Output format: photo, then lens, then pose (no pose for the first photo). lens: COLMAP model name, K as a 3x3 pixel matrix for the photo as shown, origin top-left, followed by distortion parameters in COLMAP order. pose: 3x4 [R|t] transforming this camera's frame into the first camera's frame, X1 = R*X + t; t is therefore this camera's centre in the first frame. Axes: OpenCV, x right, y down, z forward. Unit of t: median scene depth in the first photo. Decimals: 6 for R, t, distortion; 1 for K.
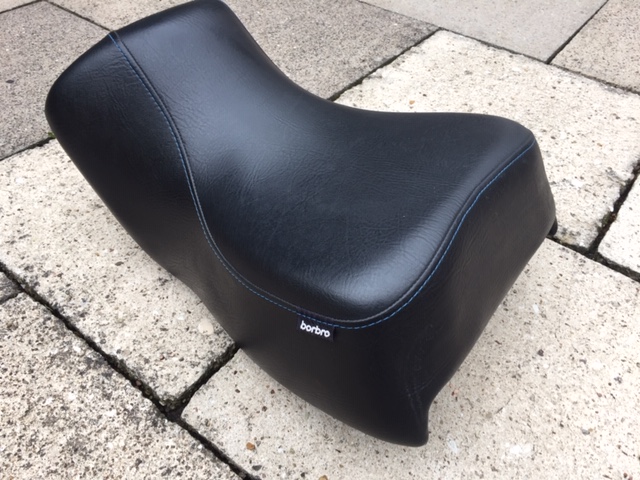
lens RADIAL K [[550.3, 0, 319.6], [0, 550.3, 240.8], [0, 0, 1]] dist [0.083272, -0.133715]
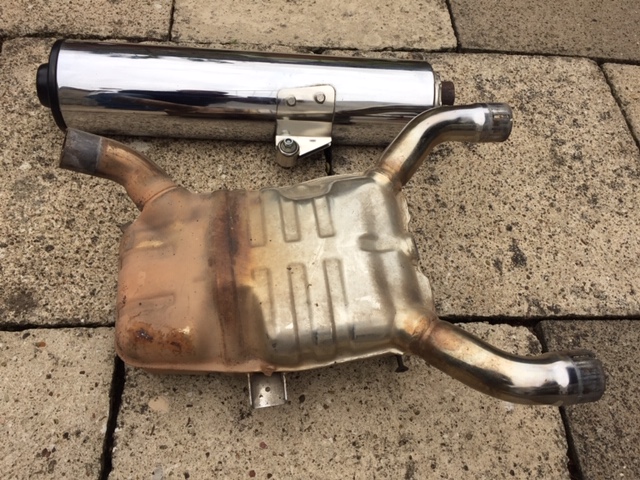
lens RADIAL K [[550.3, 0, 323.6], [0, 550.3, 240.6], [0, 0, 1]] dist [0.083272, -0.133715]
pose [[-0.743001, 0.486718, -0.459407, -0.122461], [-0.558422, -0.072444, 0.826388, -0.823525], [0.368936, 0.870550, 0.325620, 0.597790]]
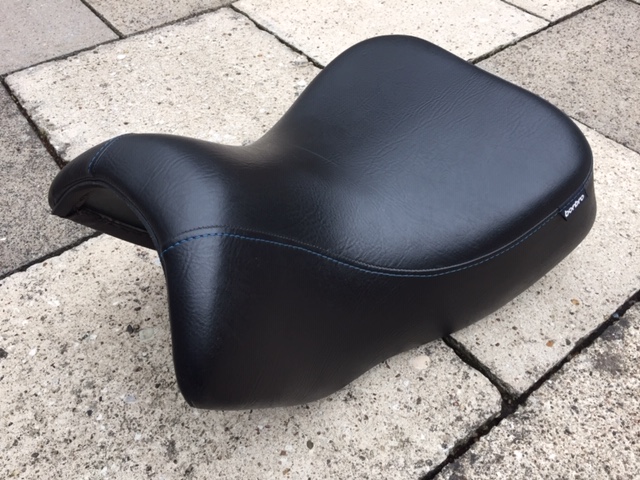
lens RADIAL K [[550.3, 0, 322.4], [0, 550.3, 244.7], [0, 0, 1]] dist [0.083272, -0.133715]
pose [[0.255780, -0.737029, 0.625591, -0.764627], [0.685289, 0.594670, 0.420412, -0.535849], [-0.681876, 0.321178, 0.657183, 0.444452]]
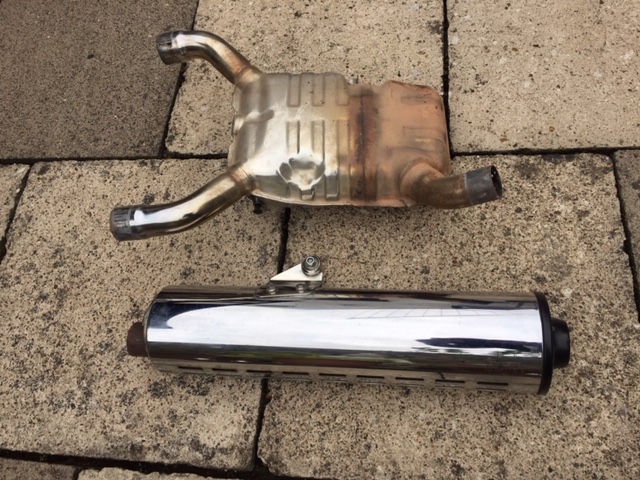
lens RADIAL K [[550.3, 0, 316.2], [0, 550.3, 238.4], [0, 0, 1]] dist [0.083272, -0.133715]
pose [[0.823796, -0.562904, 0.067080, -0.790074], [0.517427, 0.794978, 0.316670, -0.191776], [-0.231582, -0.226163, 0.946161, -0.465661]]
